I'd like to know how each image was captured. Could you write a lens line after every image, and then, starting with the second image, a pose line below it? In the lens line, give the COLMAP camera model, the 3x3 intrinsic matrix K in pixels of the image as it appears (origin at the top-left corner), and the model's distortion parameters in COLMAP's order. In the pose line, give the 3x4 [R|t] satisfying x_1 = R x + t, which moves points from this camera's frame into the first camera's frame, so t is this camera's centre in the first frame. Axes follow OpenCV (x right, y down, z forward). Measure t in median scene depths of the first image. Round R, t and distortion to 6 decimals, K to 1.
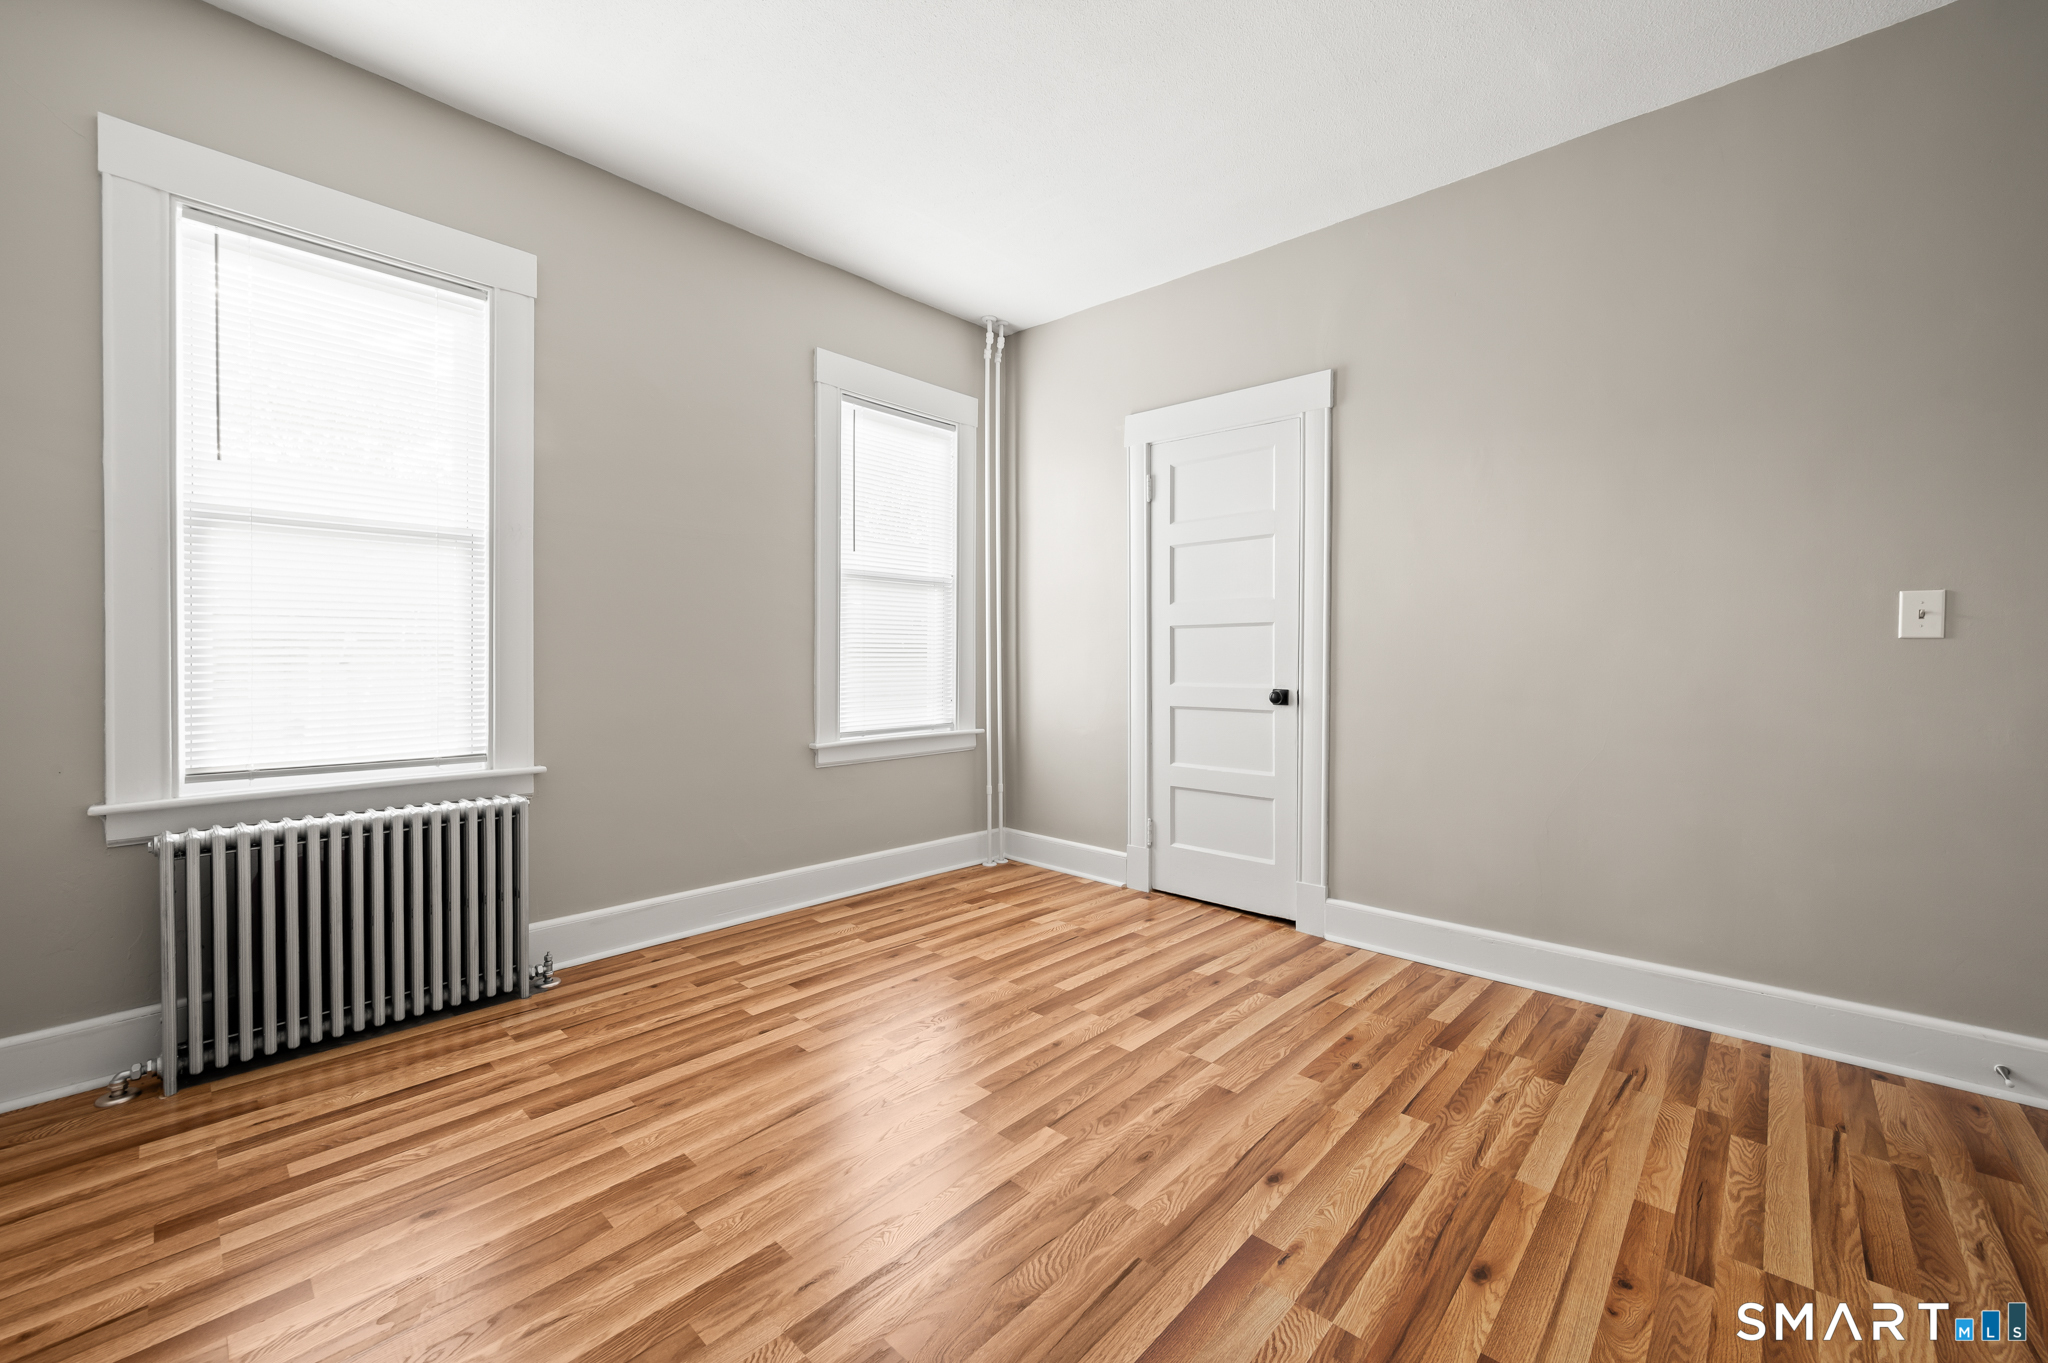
lens RADIAL K [[840.8, 0, 1030.1], [0, 840.8, 673.5], [0, 0, 1]] dist [0.000112, -0.000127]
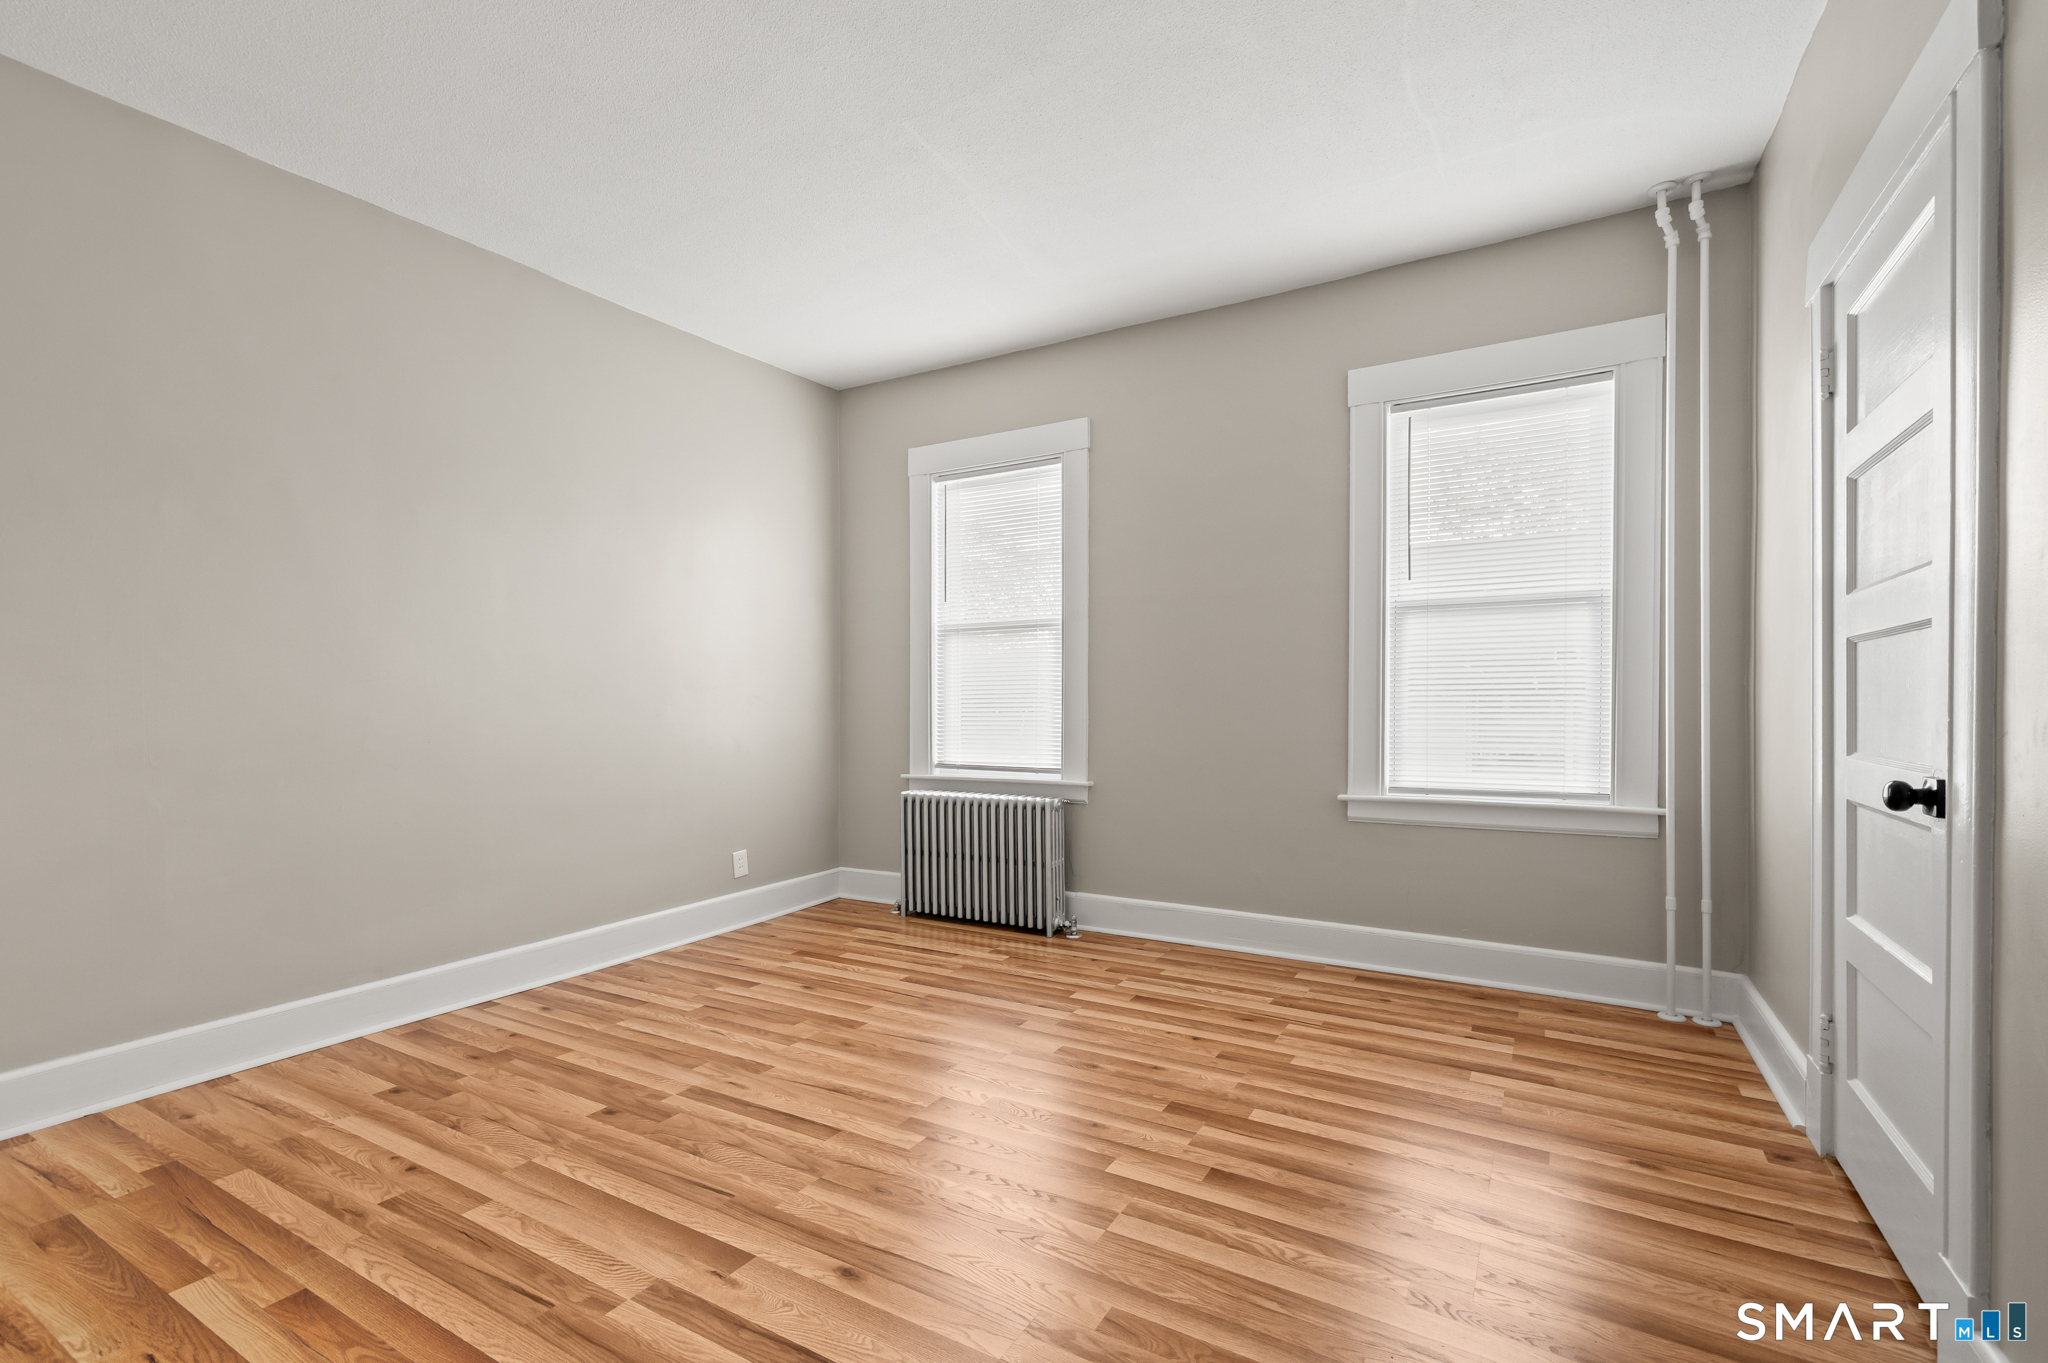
lens RADIAL K [[811.9, 0, 1018.6], [0, 811.9, 712.1], [0, 0, 1]] dist [-0.000127, -0.000077]
pose [[0.248411, 0.010567, -0.968597, 0.707389], [-0.013159, 0.999885, 0.007533, -0.014006], [0.968565, 0.010875, 0.248522, 0.565408]]
